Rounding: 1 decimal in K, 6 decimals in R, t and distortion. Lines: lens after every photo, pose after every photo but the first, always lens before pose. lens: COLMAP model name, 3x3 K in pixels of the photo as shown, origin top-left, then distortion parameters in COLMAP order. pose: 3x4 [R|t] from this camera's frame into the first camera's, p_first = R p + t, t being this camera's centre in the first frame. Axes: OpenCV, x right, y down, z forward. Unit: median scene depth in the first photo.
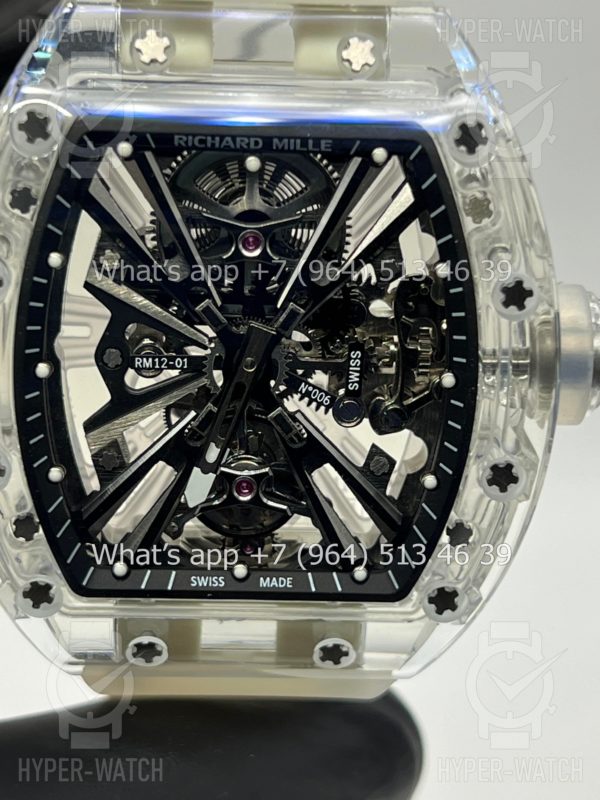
lens RADIAL K [[1799.6, 0, 300.0], [0, 1799.6, 400.0], [0, 0, 1]] dist [0.071689, 0.010006]
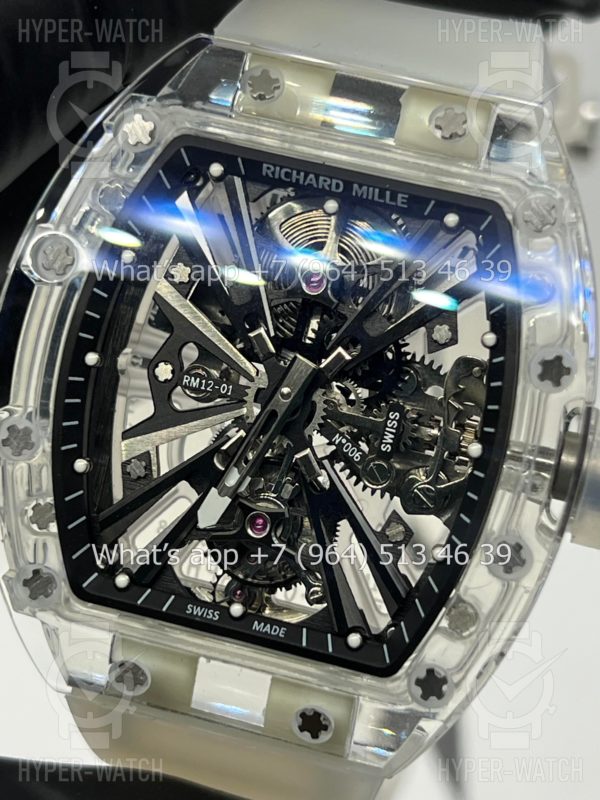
lens RADIAL K [[1799.6, 0, 300.0], [0, 1799.6, 400.0], [0, 0, 1]] dist [0.071689, 0.010006]
pose [[0.965140, 0.196429, -0.172972, 0.152725], [-0.233155, 0.945527, -0.227196, 0.207902], [0.118922, 0.259605, 0.958365, 0.024484]]
